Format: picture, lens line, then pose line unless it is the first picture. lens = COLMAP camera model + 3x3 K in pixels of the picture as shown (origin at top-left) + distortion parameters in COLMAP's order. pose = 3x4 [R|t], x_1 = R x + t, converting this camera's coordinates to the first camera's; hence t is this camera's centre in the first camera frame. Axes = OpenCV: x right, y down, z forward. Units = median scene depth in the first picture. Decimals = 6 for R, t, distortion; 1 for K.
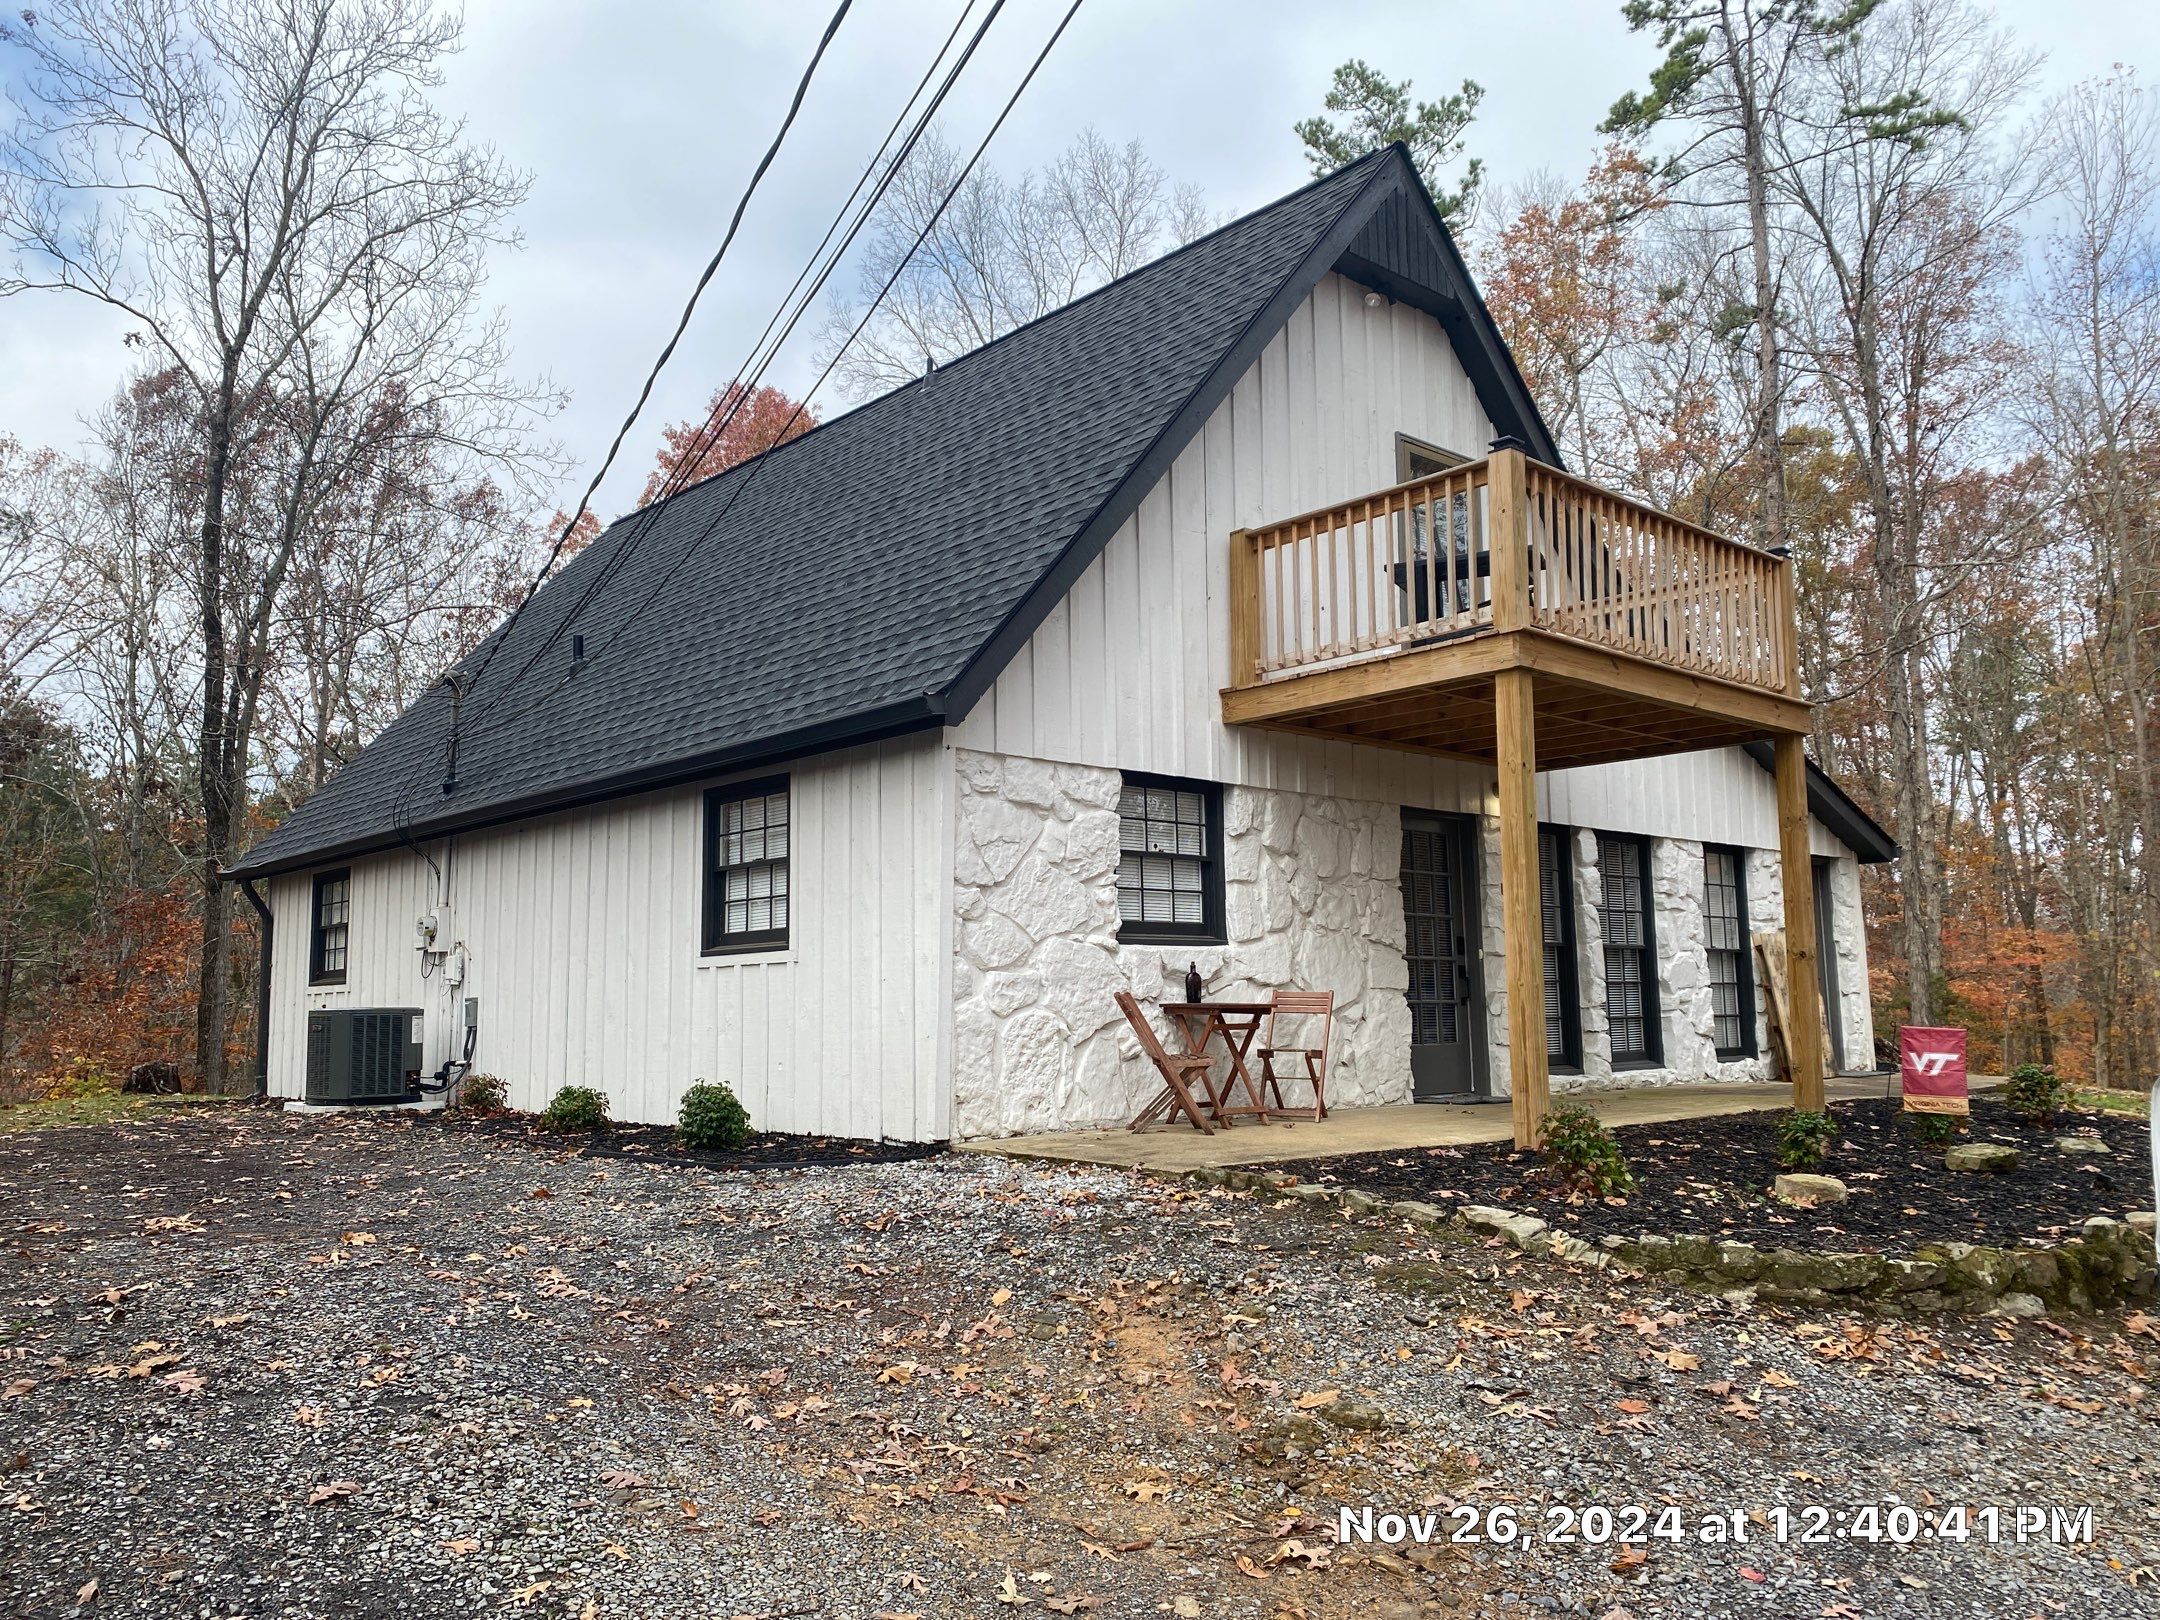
lens RADIAL K [[1636.7, 0, 1078.6], [0, 1636.7, 855.3], [0, 0, 1]] dist [-0.014873, 0.002428]
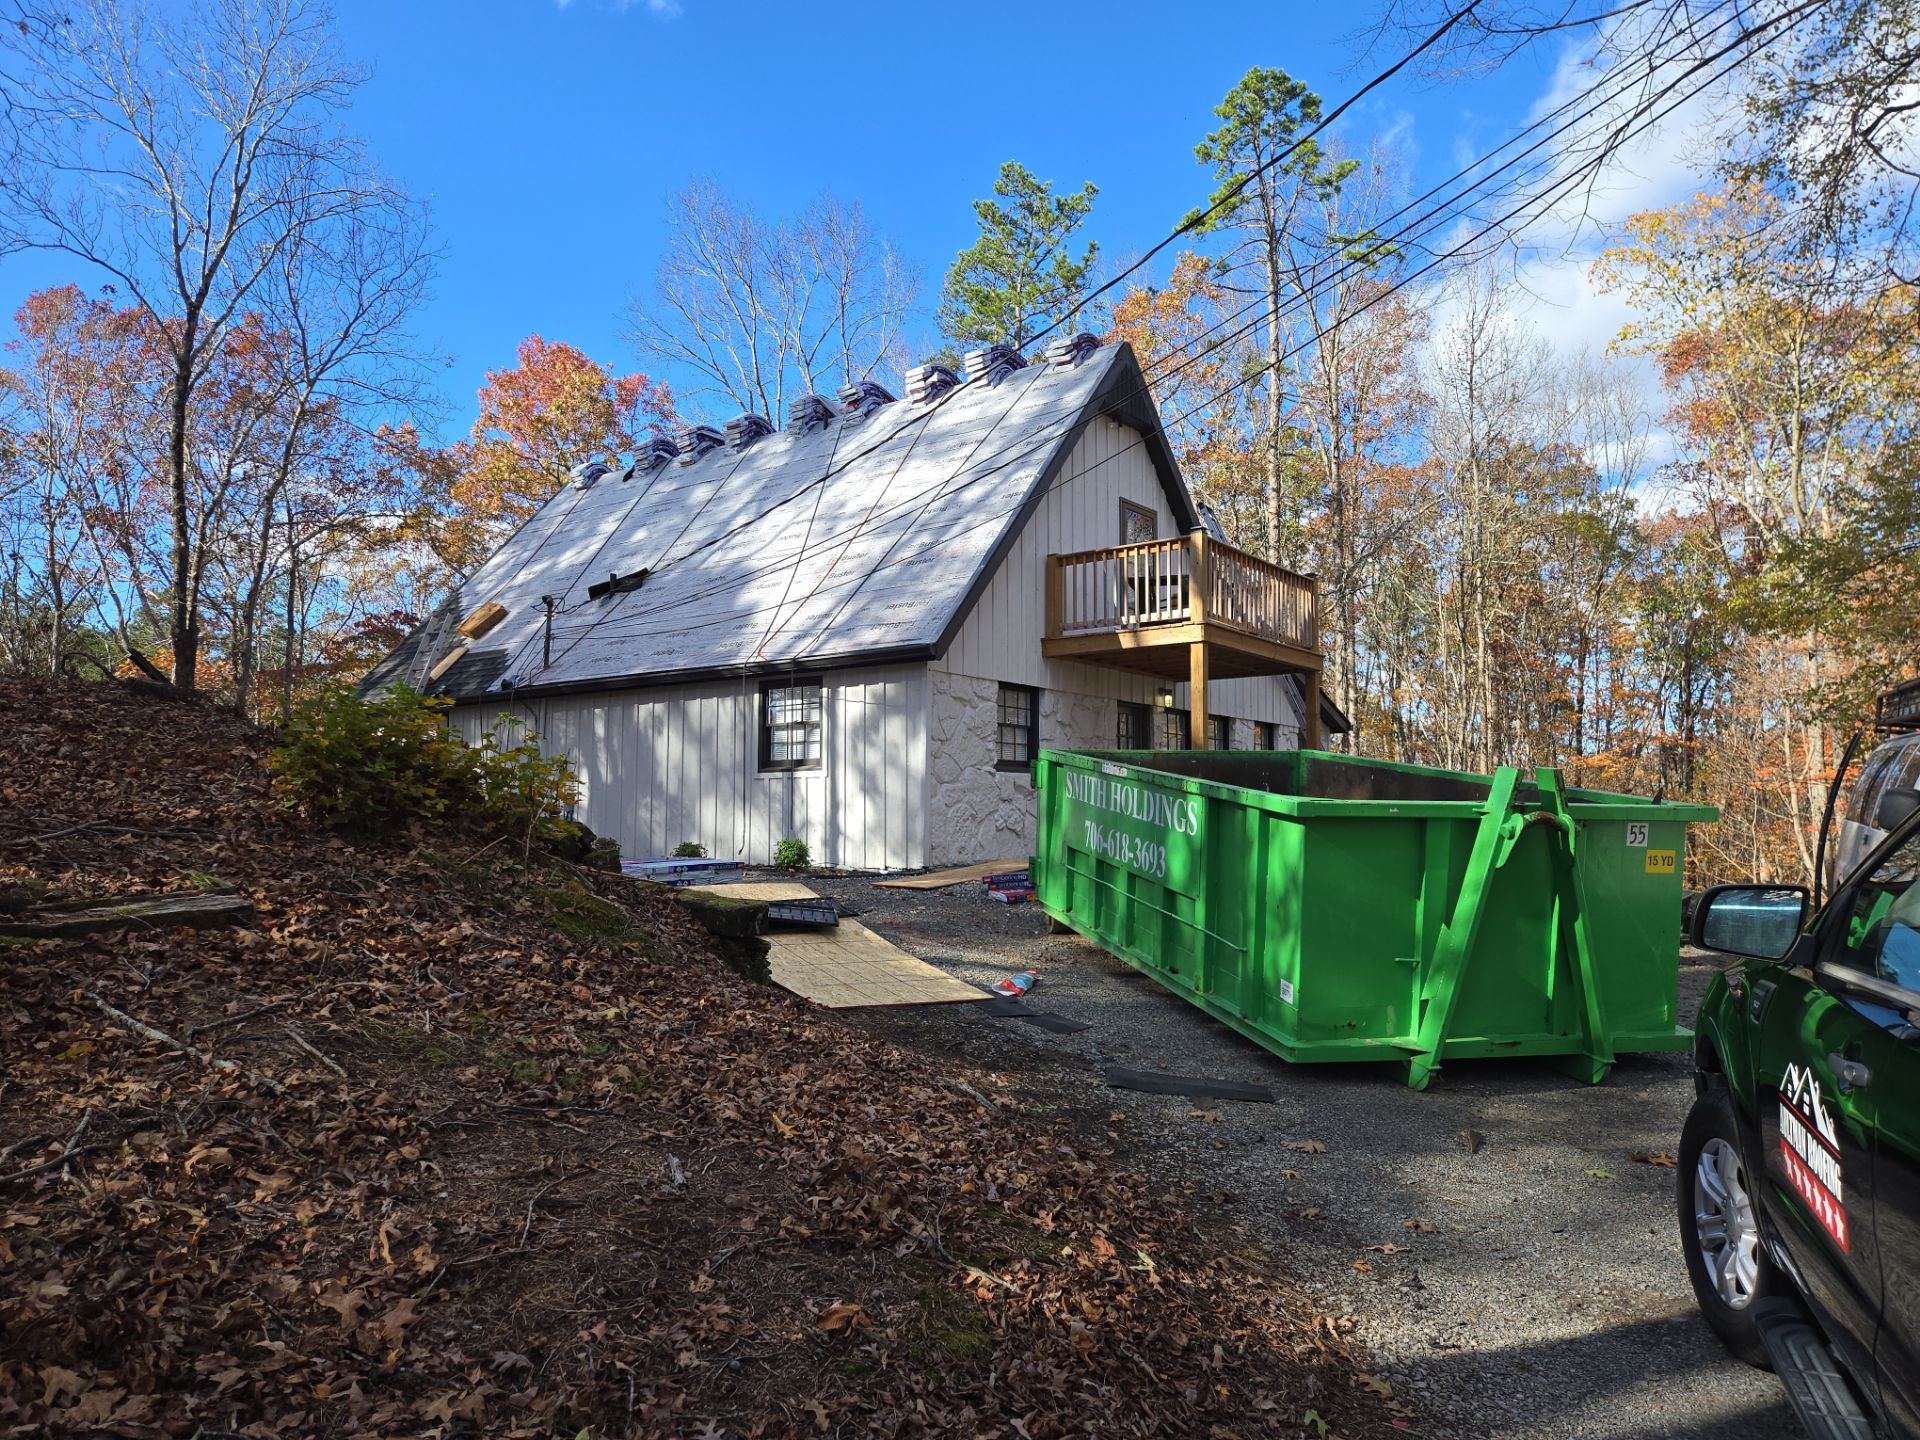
lens RADIAL K [[1461.0, 0, 954.8], [0, 1461.0, 733.3], [0, 0, 1]] dist [0.070900, -0.053371]
pose [[0.973398, 0.023890, 0.227874, -0.390887], [-0.029095, 0.999386, 0.019509, -0.020976], [-0.227268, -0.025620, 0.973495, -0.623252]]
